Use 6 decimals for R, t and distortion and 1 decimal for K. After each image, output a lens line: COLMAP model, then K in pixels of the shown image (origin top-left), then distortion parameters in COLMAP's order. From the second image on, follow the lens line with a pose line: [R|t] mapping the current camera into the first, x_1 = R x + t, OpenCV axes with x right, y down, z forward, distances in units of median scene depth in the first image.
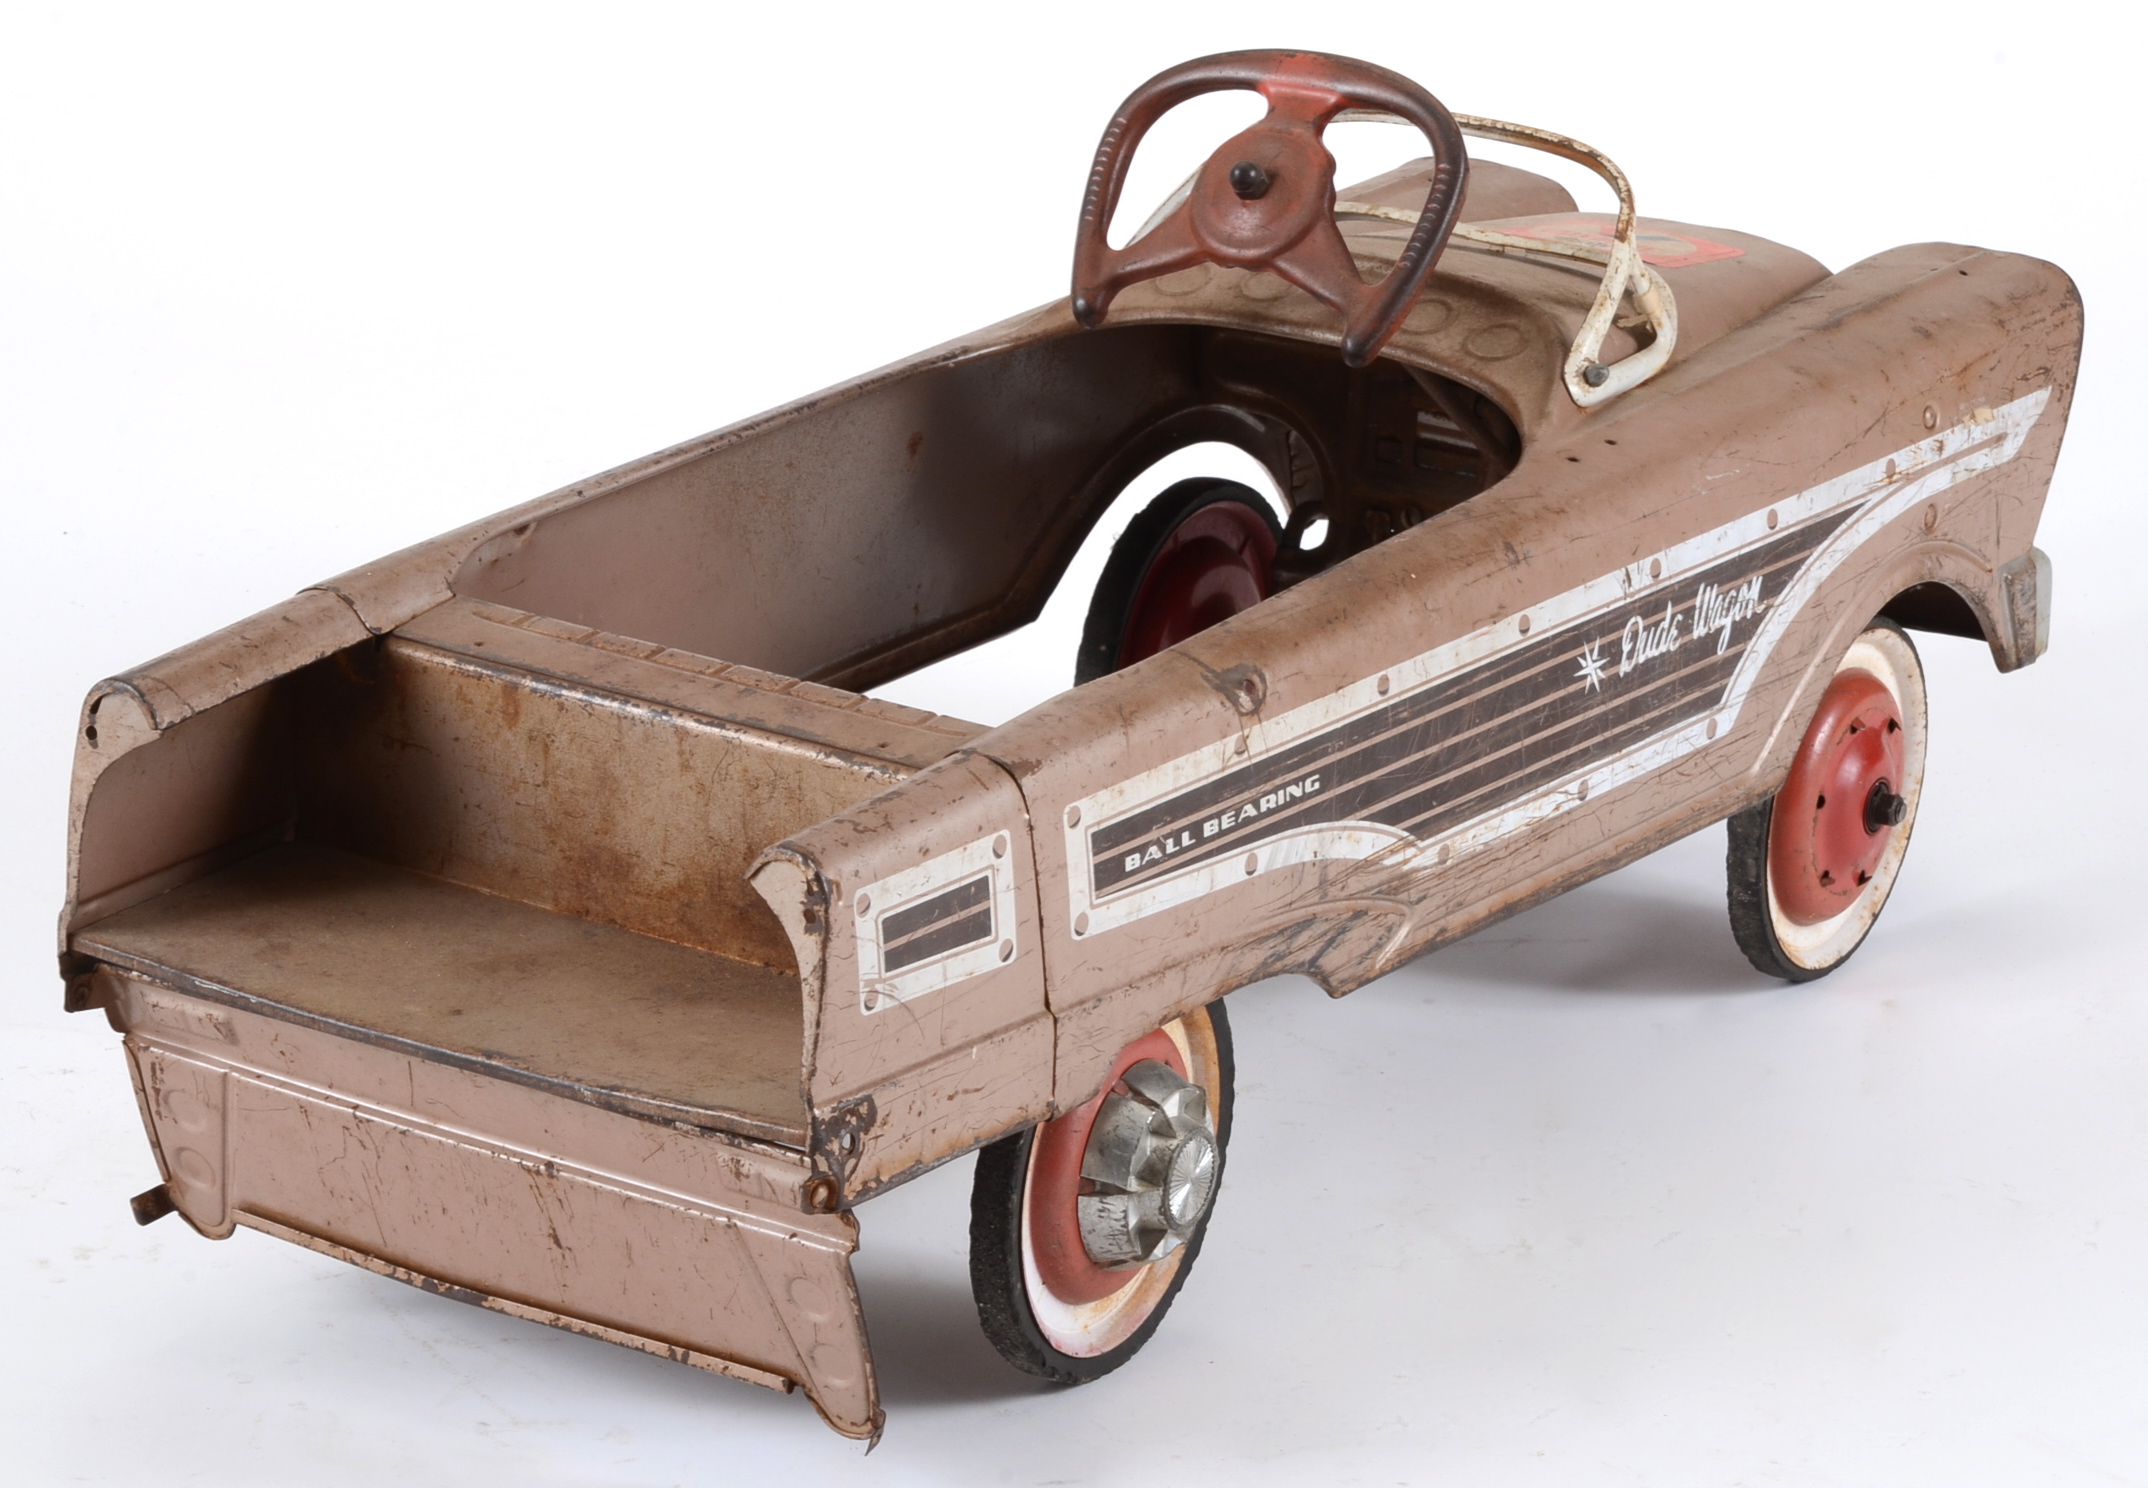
lens RADIAL K [[8003.6, 0, 1074.0], [0, 8003.6, 744.0], [0, 0, 1]] dist [0.829539, 3.998848]
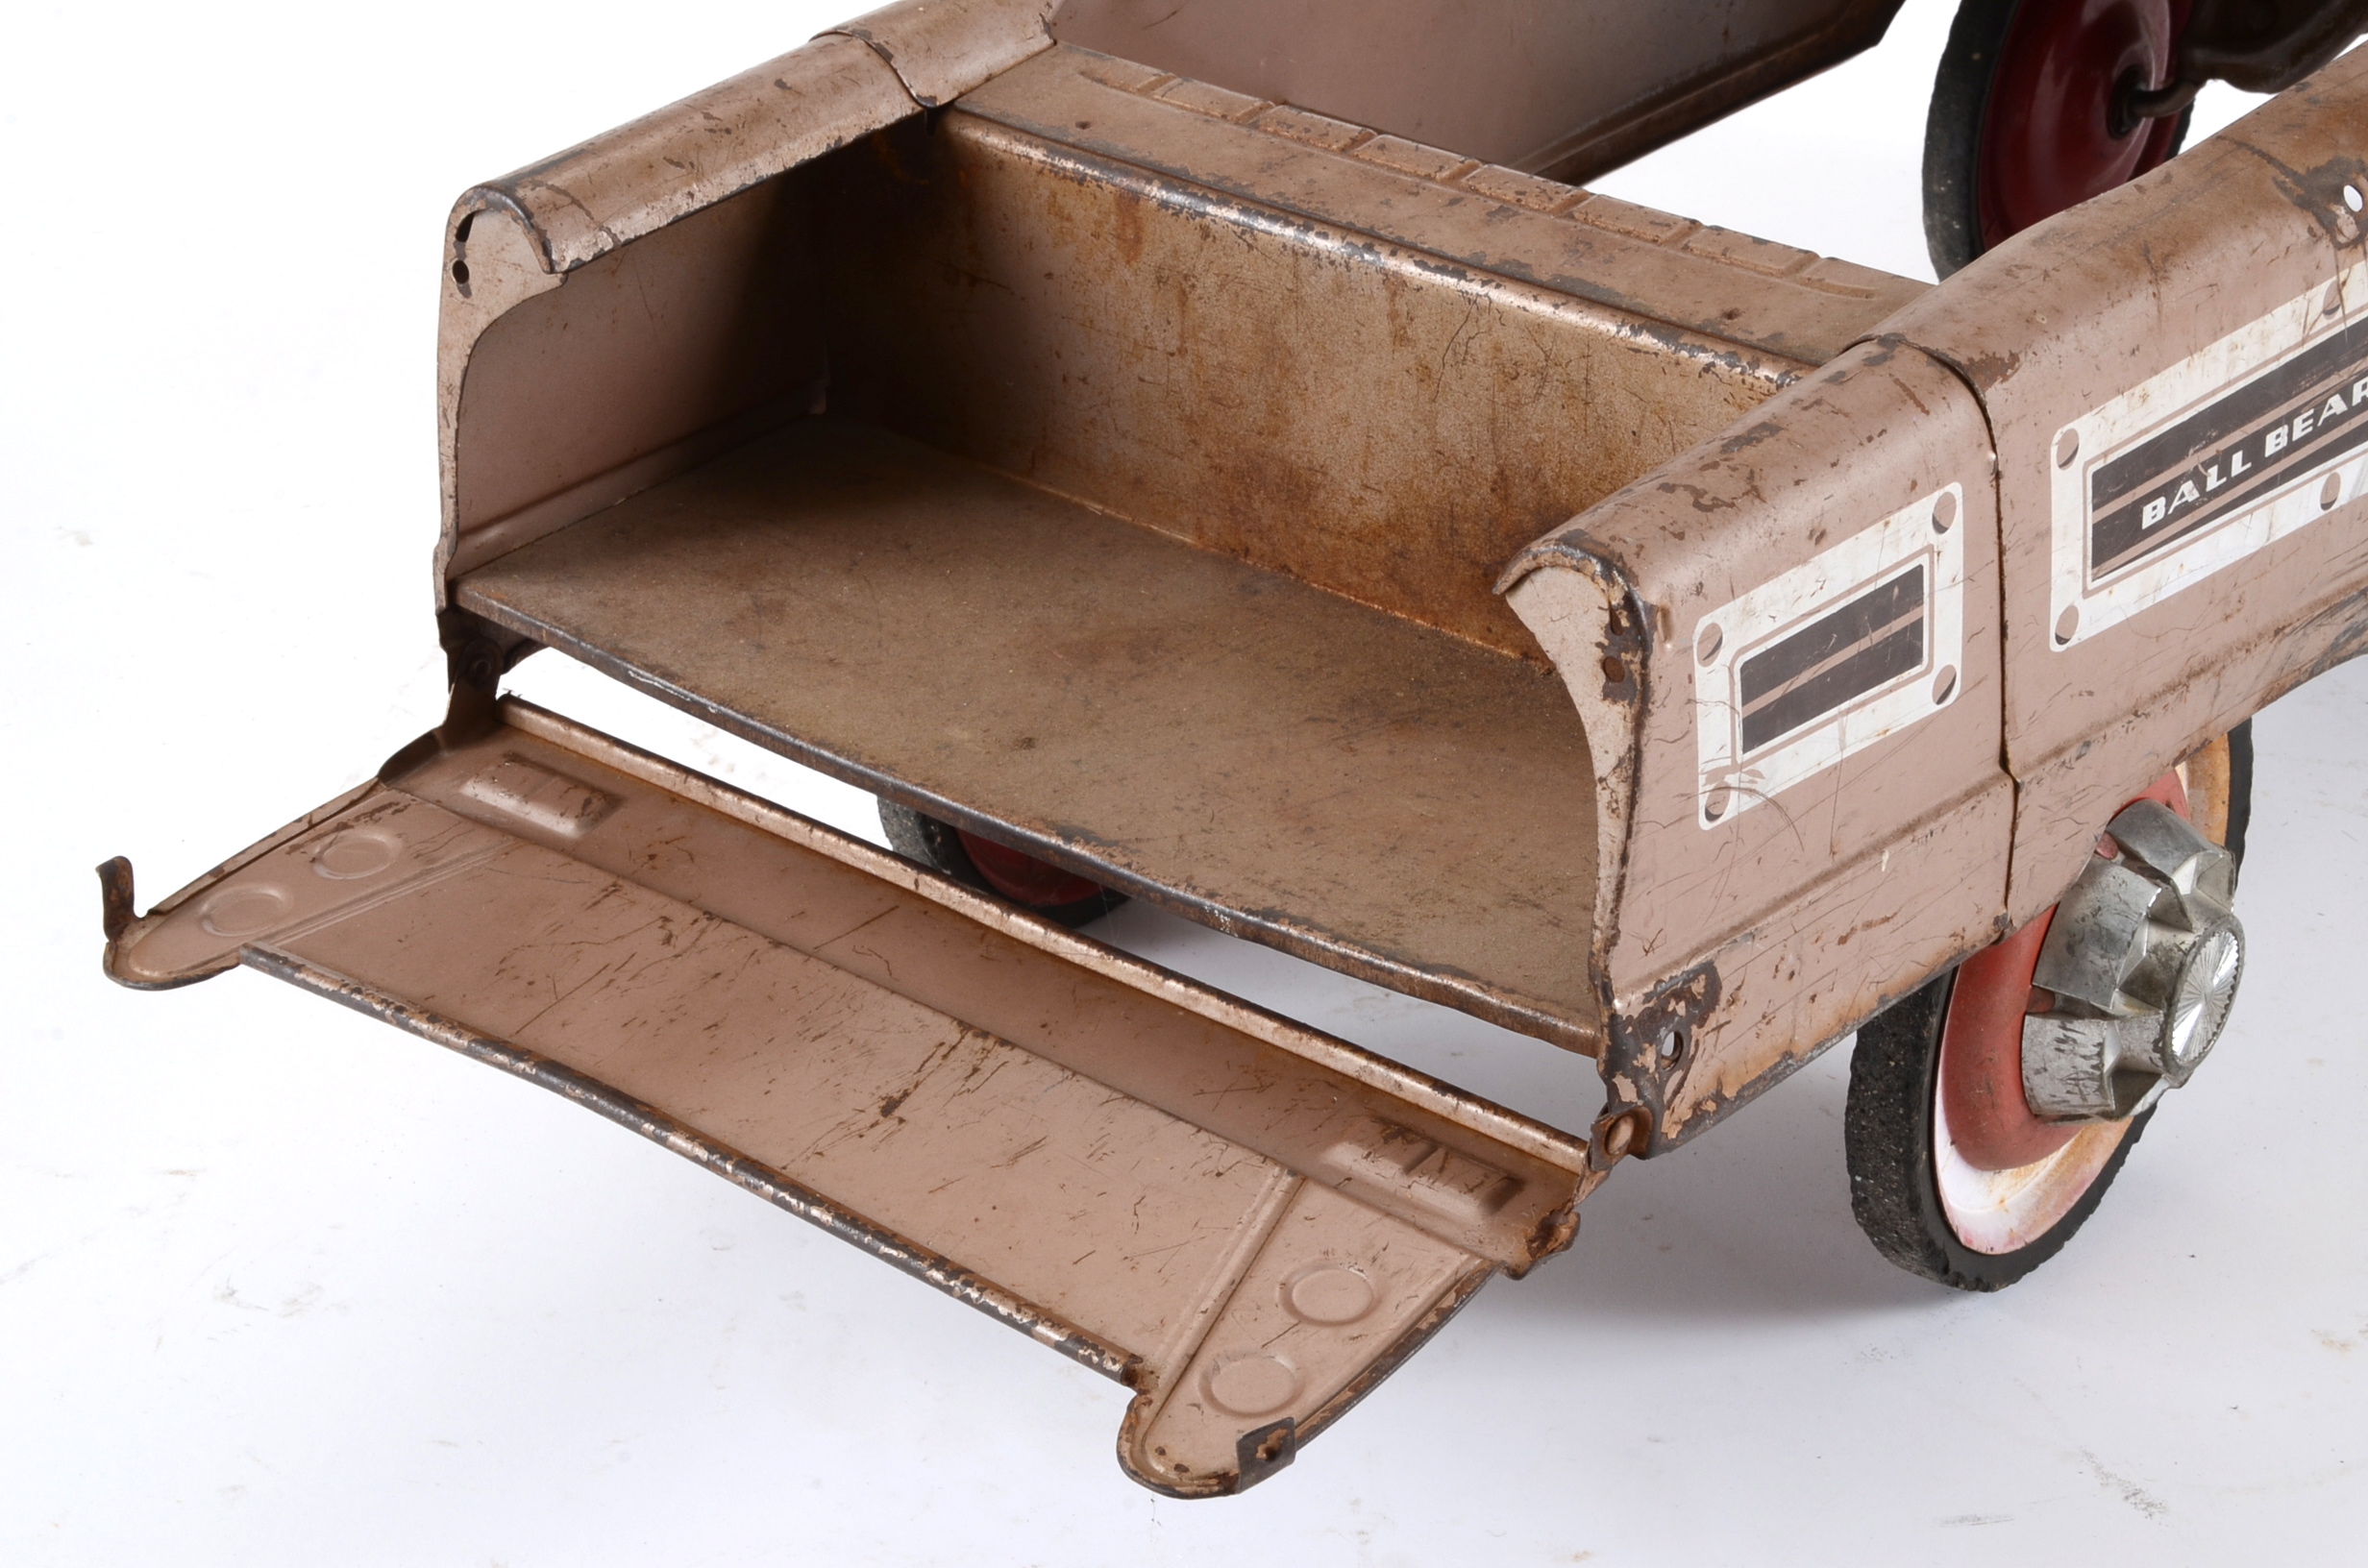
lens RADIAL K [[4667.7, 0, 1184.0], [0, 4667.7, 784.0], [0, 0, 1]] dist [0.285314, 1.017190]
pose [[0.994717, 0.021283, -0.100423, -0.027608], [-0.005072, 0.987267, 0.158992, -0.020175], [0.102528, -0.157643, 0.982159, 0.628829]]
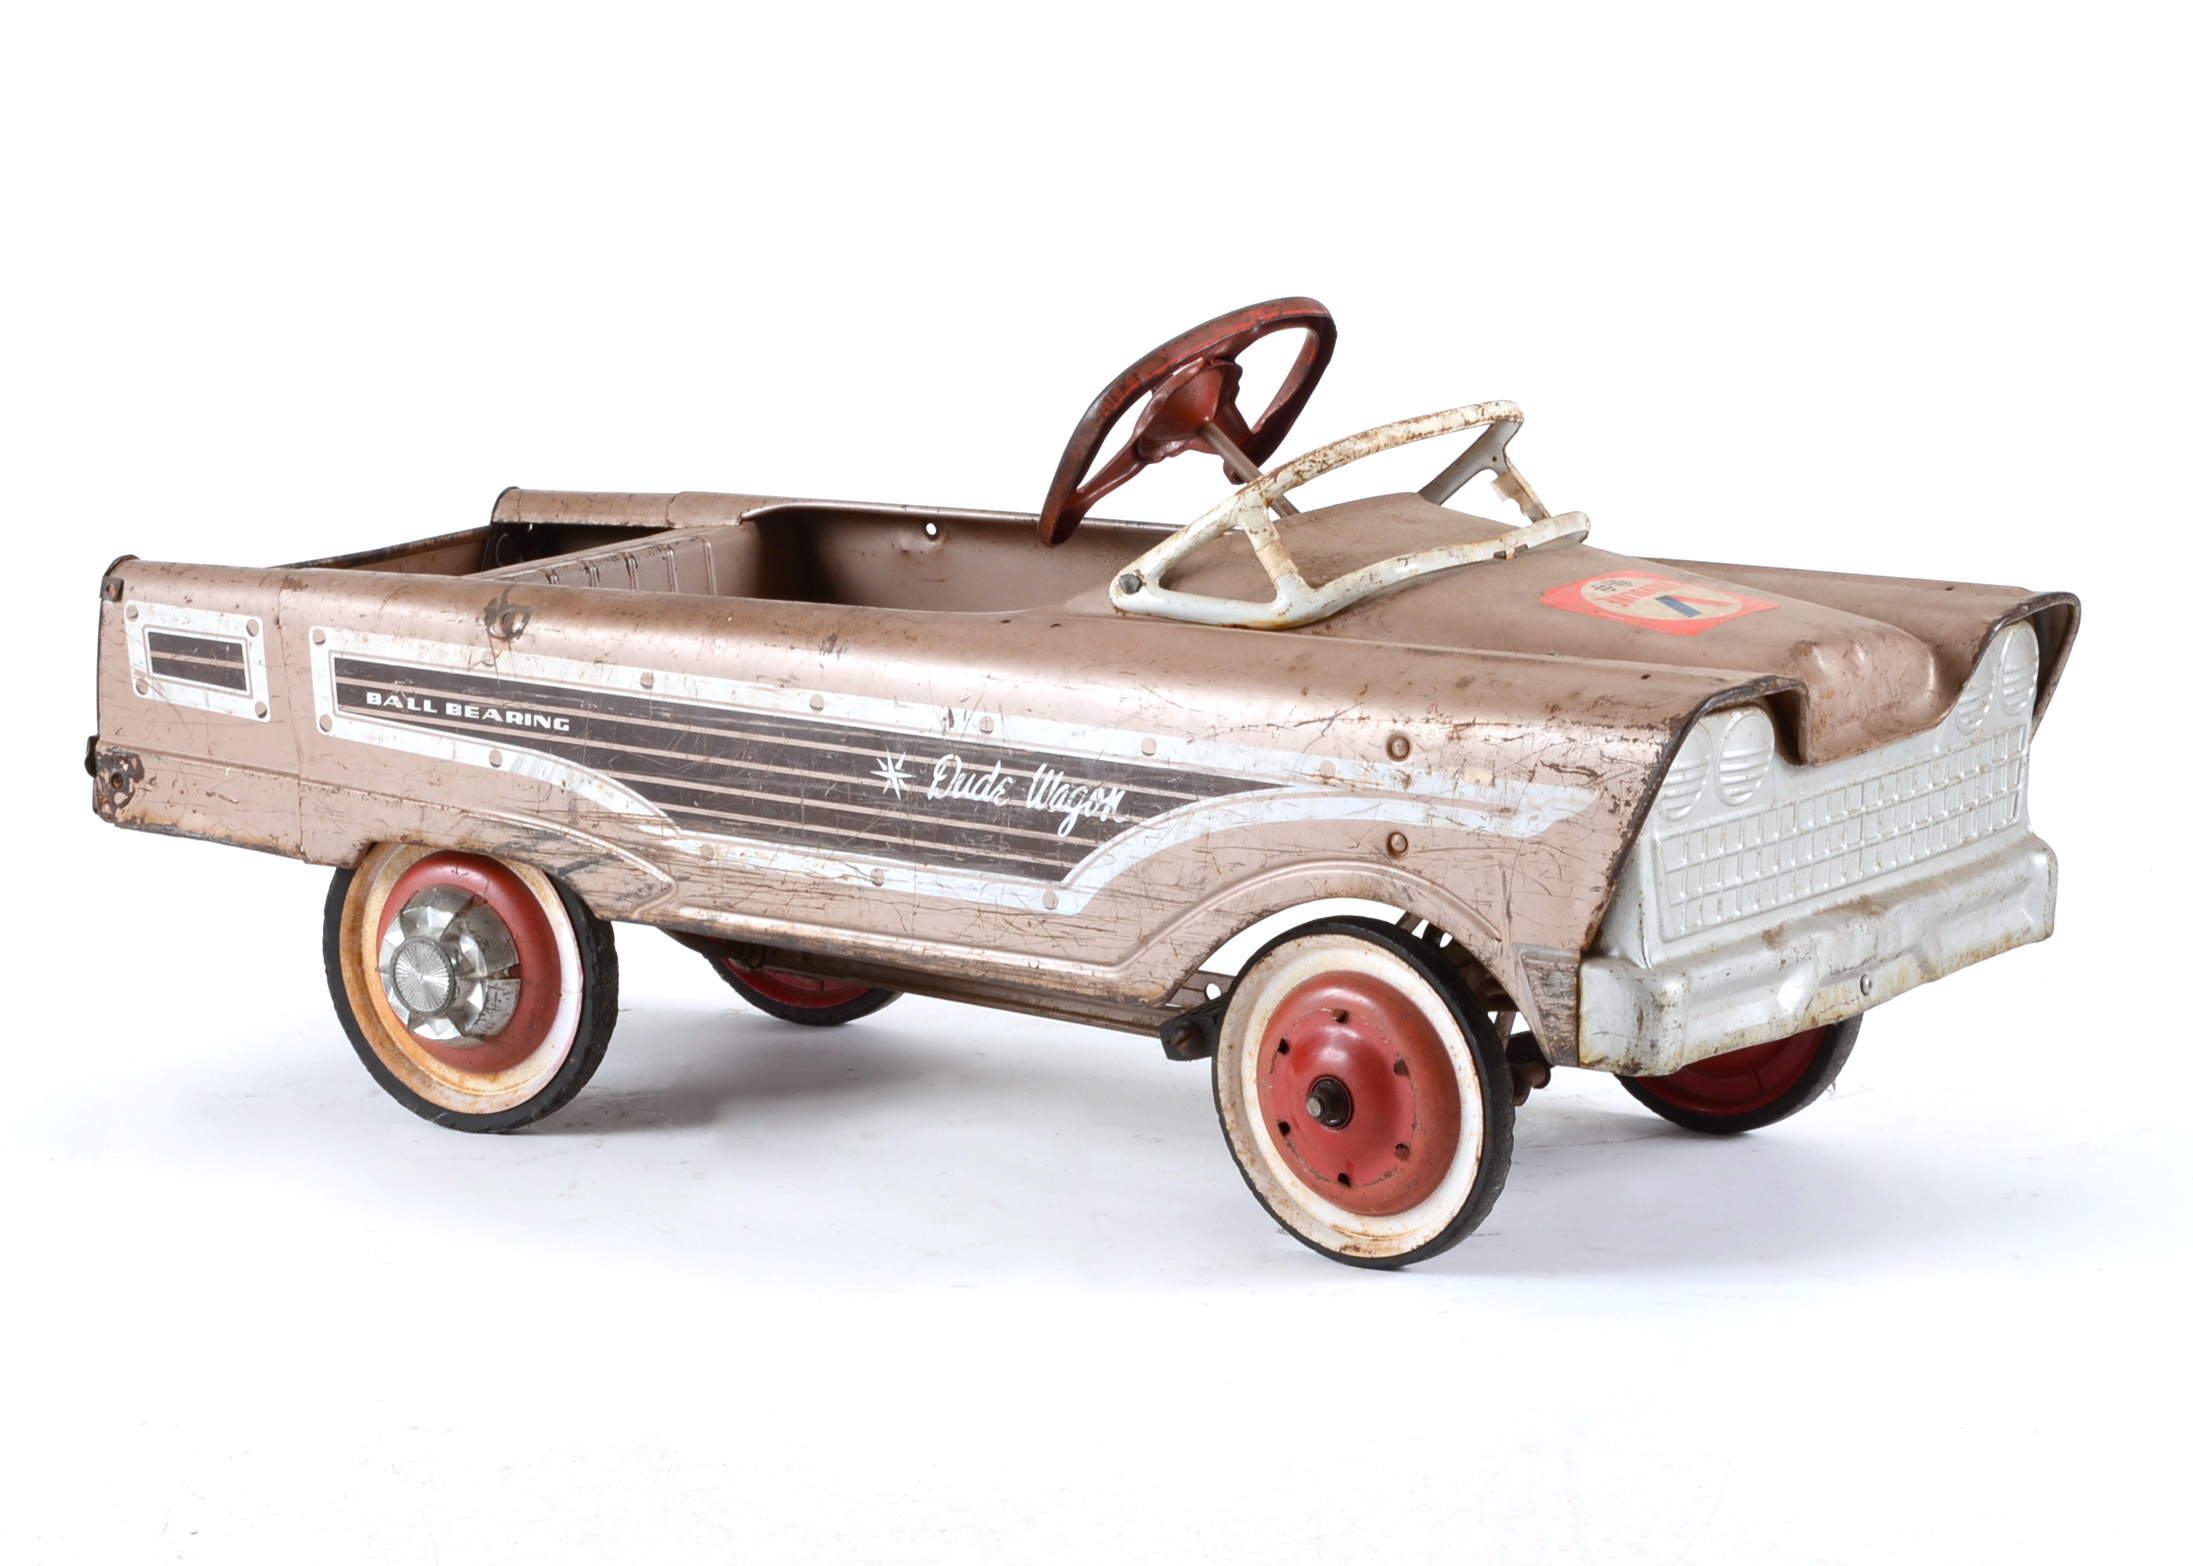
lens RADIAL K [[7266.8, 0, 1036.0], [0, 7266.8, 781.0], [0, 0, 1]] dist [0.675131, -1.133177]
pose [[-0.035426, 0.156373, -0.987063, 1.171190], [-0.305442, 0.938727, 0.159678, -0.194398], [0.951552, 0.307147, 0.014507, 1.062706]]
